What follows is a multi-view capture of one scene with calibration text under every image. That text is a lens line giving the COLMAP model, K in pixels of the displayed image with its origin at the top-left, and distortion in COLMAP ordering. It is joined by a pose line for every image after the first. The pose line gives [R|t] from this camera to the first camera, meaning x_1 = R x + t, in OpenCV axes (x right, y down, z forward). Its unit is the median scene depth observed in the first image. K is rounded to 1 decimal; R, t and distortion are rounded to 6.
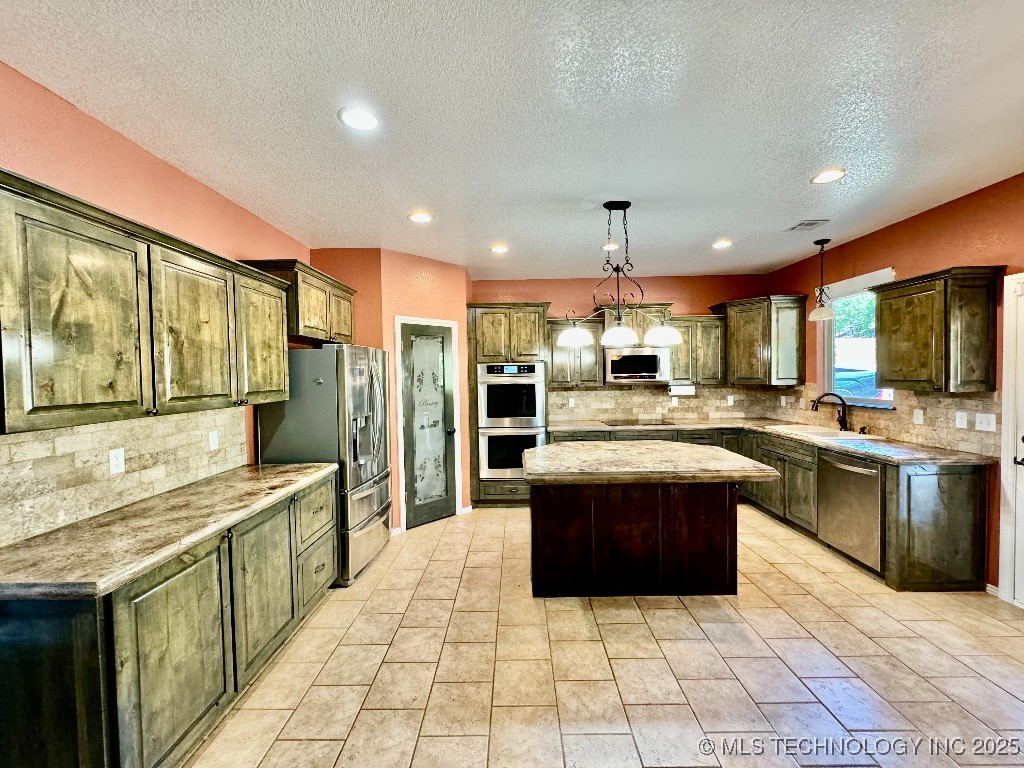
lens RADIAL K [[409.2, 0, 512.0], [0, 409.2, 384.0], [0, 0, 1]] dist [-0.002227, -0.000338]
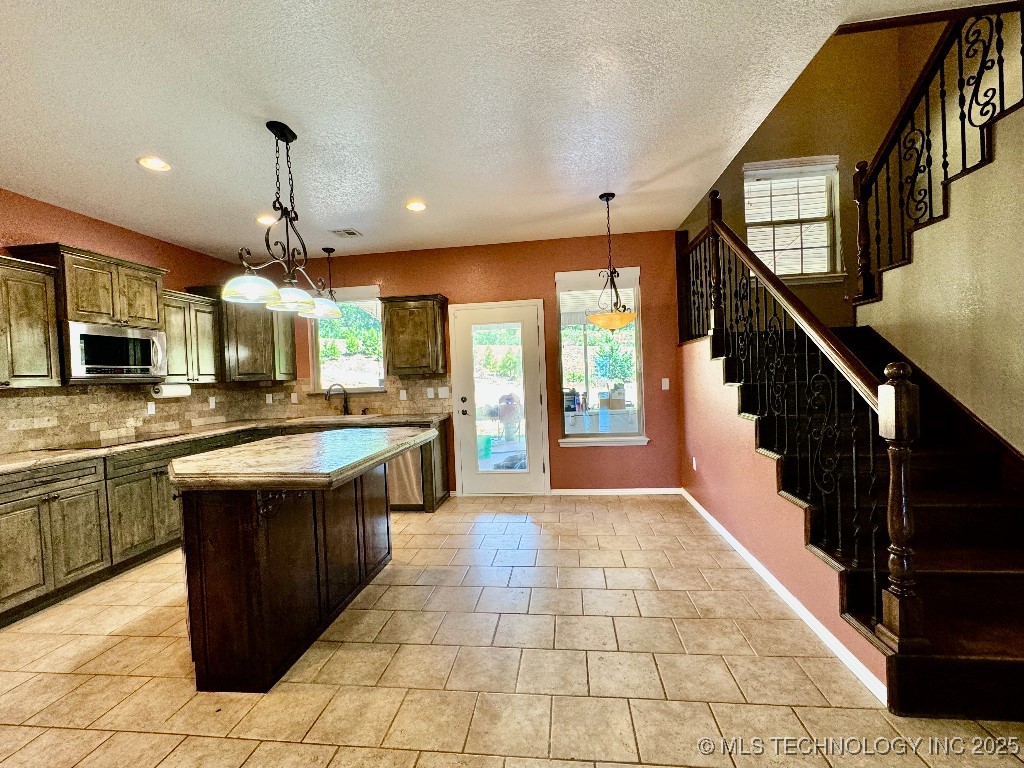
lens RADIAL K [[447.0, 0, 512.0], [0, 447.0, 384.0], [0, 0, 1]] dist [0.000463, 0.000046]
pose [[0.117656, -0.007688, 0.993025, -0.485774], [0.065743, 0.997837, -0.000064, 0.066268], [-0.990876, 0.065292, 0.117907, 0.438669]]
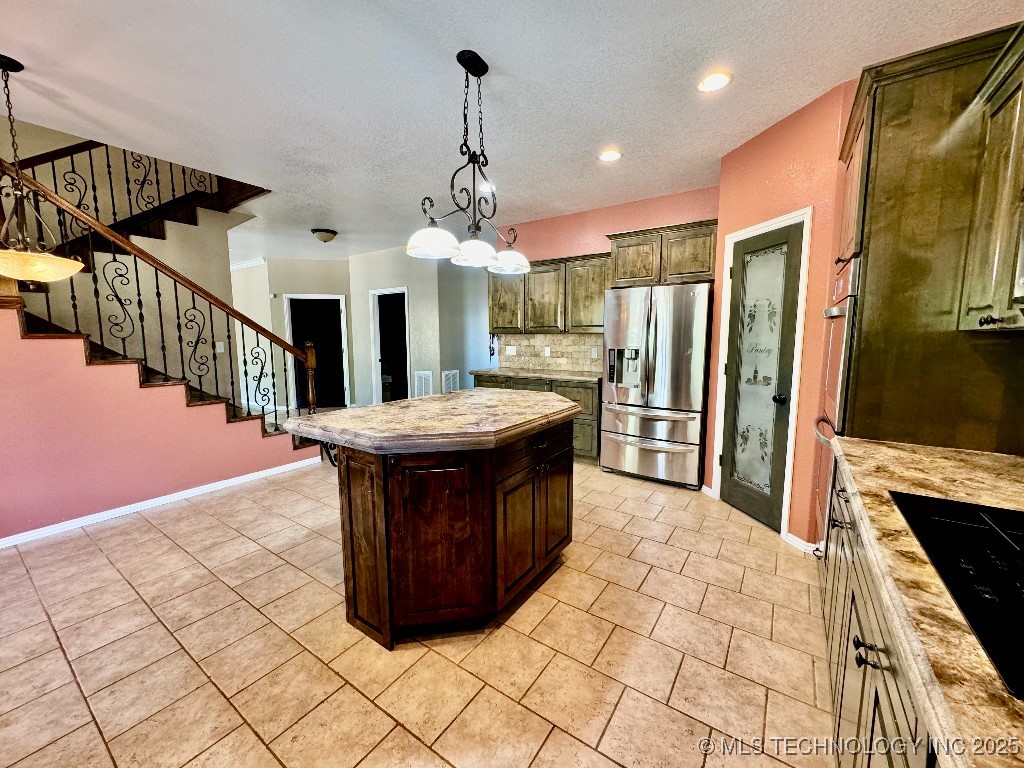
lens RADIAL K [[409.2, 0, 512.0], [0, 409.2, 384.0], [0, 0, 1]] dist [-0.002227, -0.000338]
pose [[-0.559814, 0.116223, -0.820427, 0.776043], [-0.006895, 0.989427, 0.144868, 0.010089], [0.828589, 0.086756, -0.553094, 1.336189]]
